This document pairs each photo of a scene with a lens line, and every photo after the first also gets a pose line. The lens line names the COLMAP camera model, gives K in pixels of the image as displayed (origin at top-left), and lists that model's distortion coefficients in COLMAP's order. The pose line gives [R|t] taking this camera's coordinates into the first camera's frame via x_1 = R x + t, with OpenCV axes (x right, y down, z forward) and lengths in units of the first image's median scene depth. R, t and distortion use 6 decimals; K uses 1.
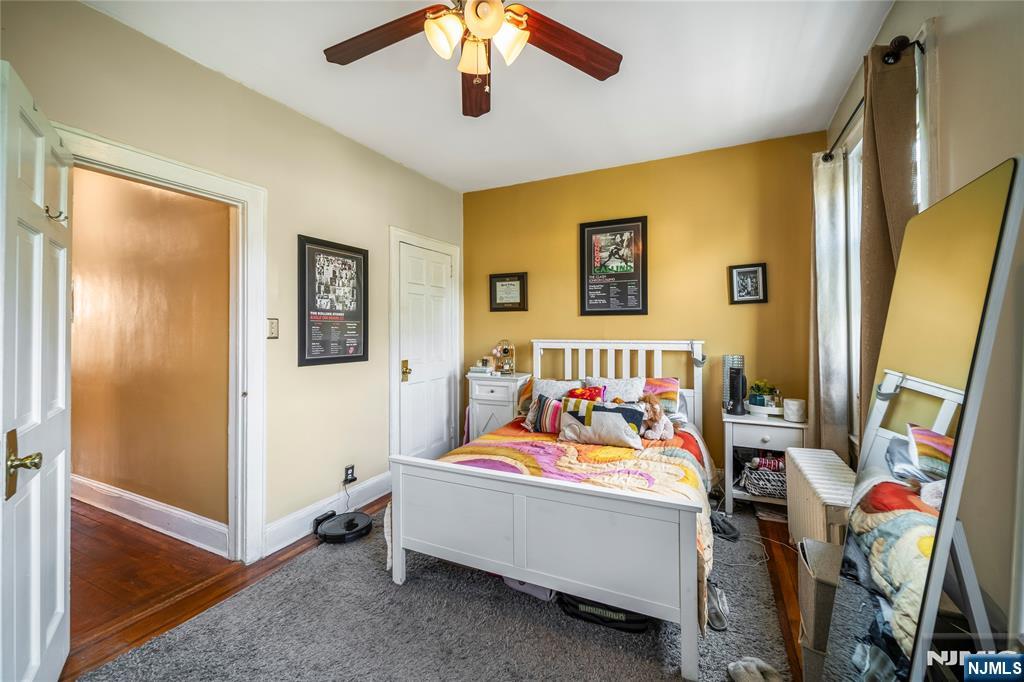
lens RADIAL K [[423.5, 0, 493.2], [0, 423.5, 329.3], [0, 0, 1]] dist [-0.003107, -0.003053]
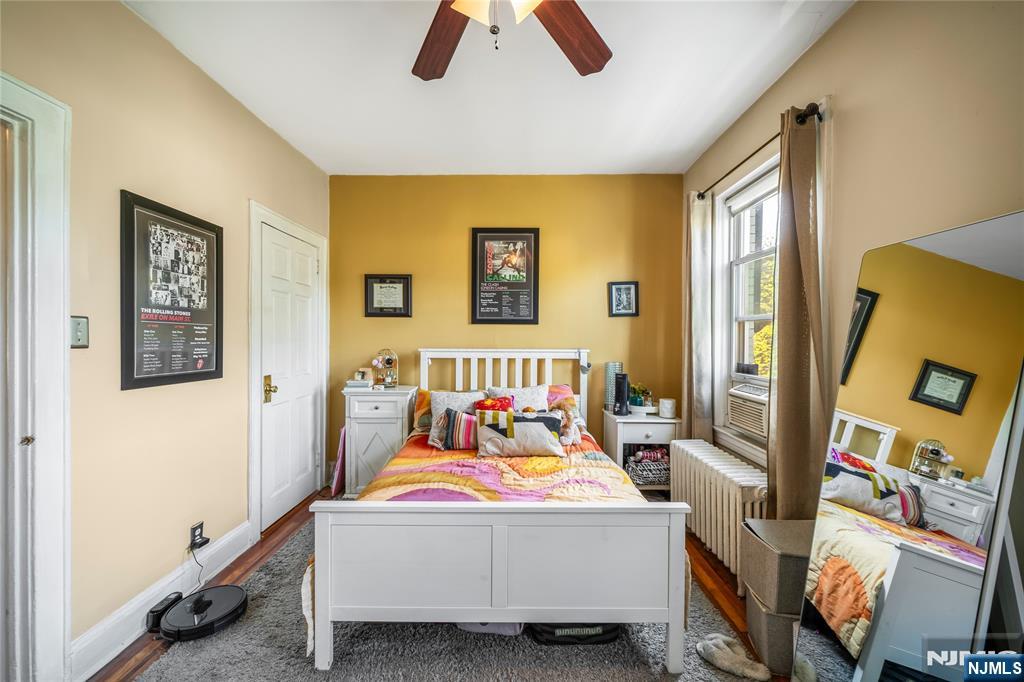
lens RADIAL K [[423.5, 0, 513.3], [0, 423.5, 344.4], [0, 0, 1]] dist [-0.003107, -0.003053]
pose [[0.897465, 0.001992, 0.441081, -0.186464], [-0.008262, 0.999890, 0.012295, 0.003068], [-0.441008, -0.014678, 0.897383, 0.129622]]
